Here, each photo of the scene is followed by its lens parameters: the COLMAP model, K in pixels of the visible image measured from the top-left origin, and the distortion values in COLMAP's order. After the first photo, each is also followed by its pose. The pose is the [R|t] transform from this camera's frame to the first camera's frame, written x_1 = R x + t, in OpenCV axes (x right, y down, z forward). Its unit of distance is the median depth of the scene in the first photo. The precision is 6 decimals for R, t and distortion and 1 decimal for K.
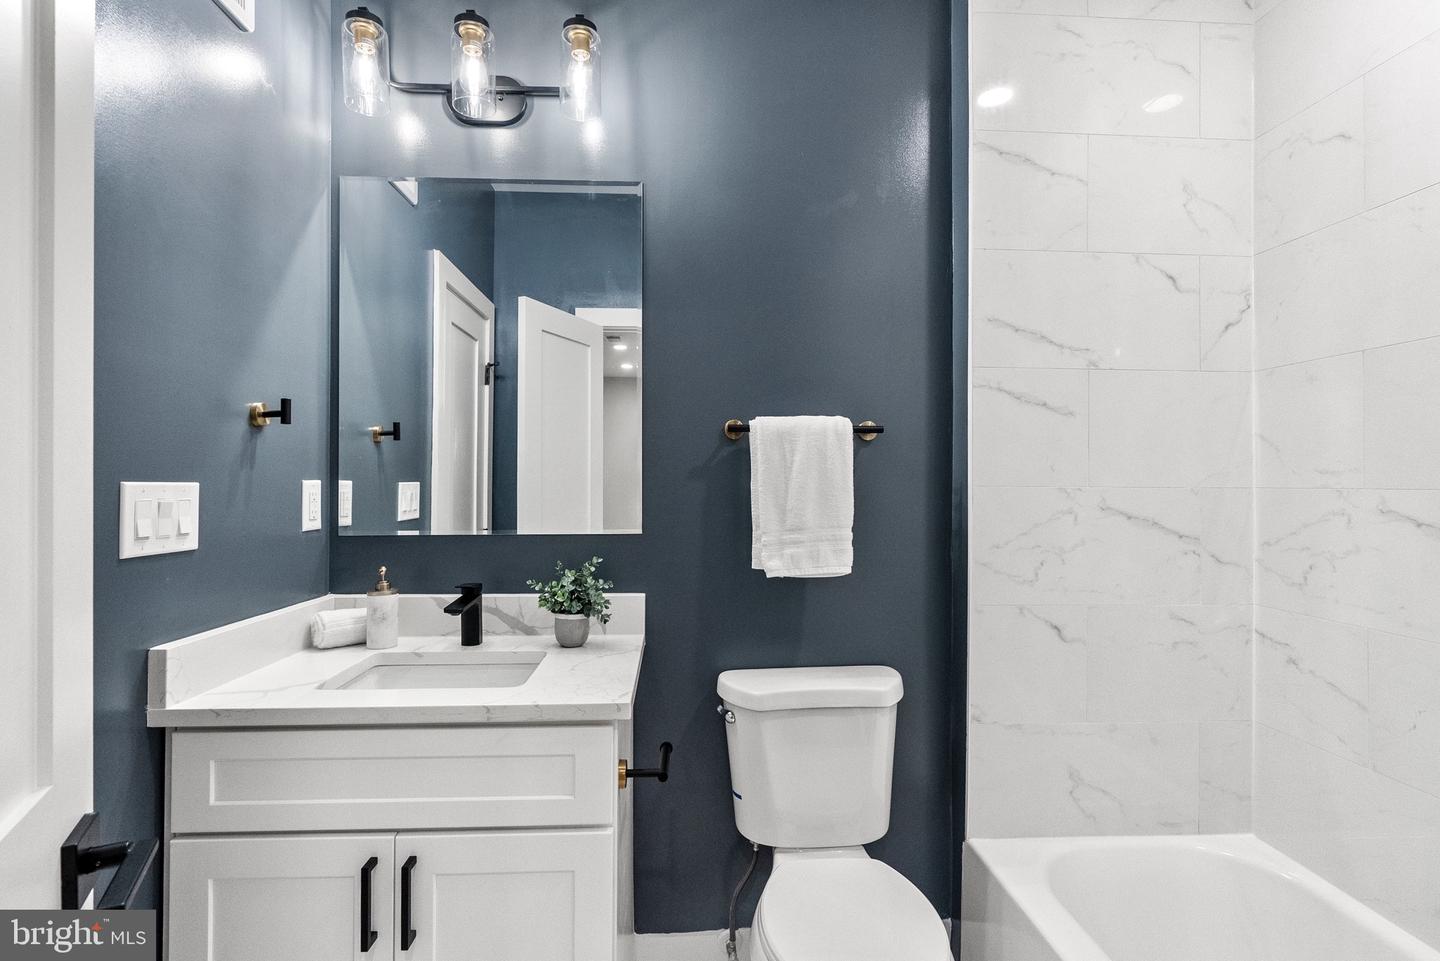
lens RADIAL K [[682.7, 0, 703.5], [0, 682.7, 474.0], [0, 0, 1]] dist [-0.000946, 0.000407]
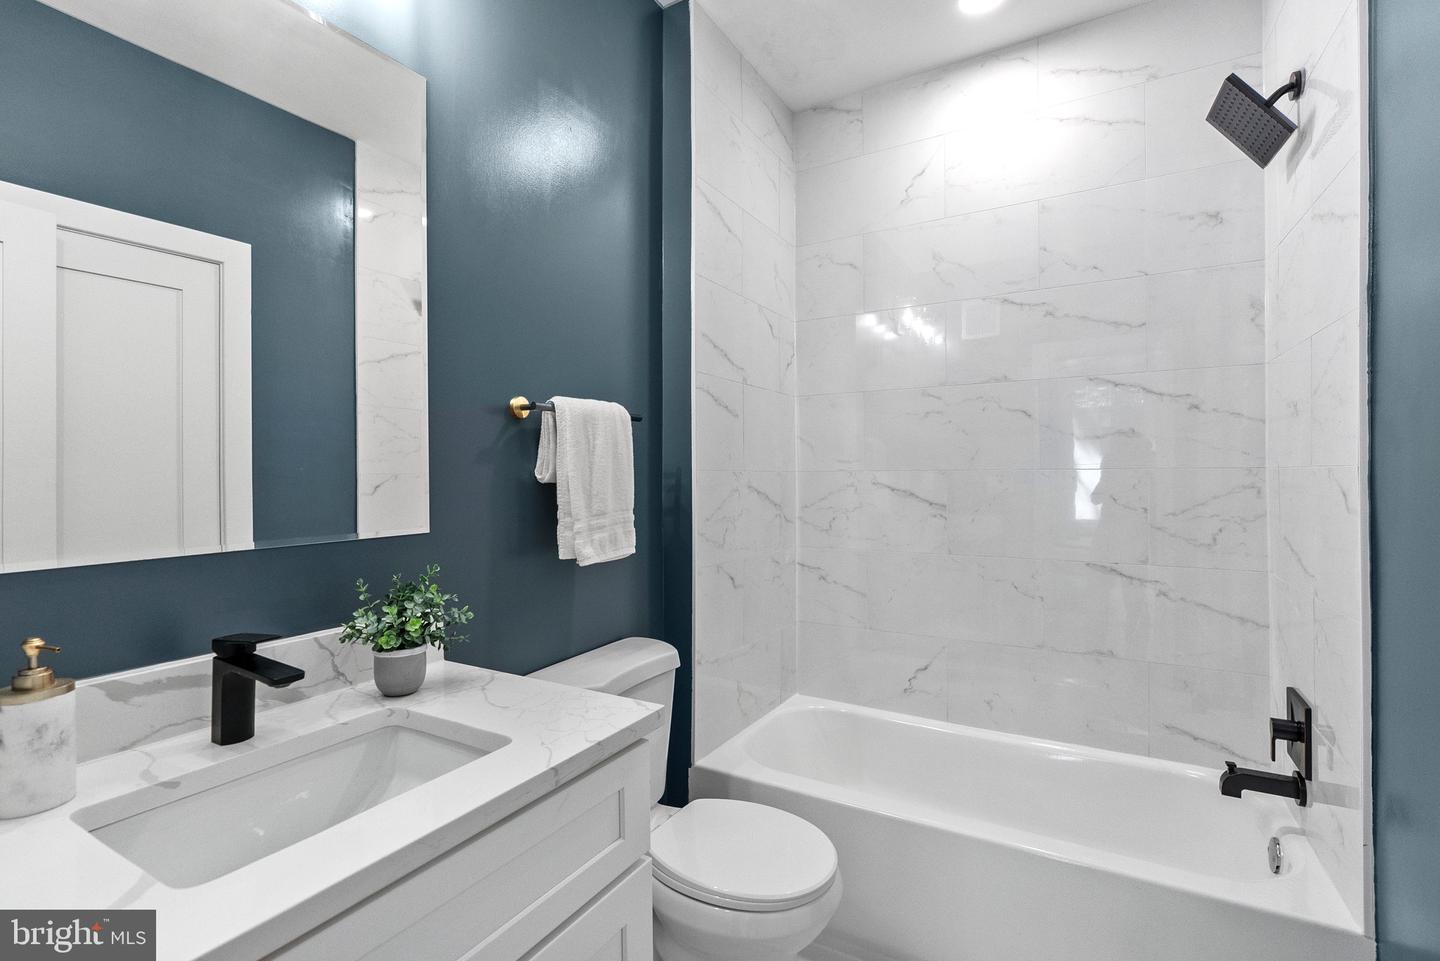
lens RADIAL K [[682.7, 0, 703.5], [0, 682.7, 474.0], [0, 0, 1]] dist [-0.000946, 0.000407]
pose [[0.532163, -0.004144, 0.846632, -0.621789], [-0.003561, 0.999968, 0.007133, 0.015701], [-0.846635, -0.006811, 0.532131, 0.350687]]
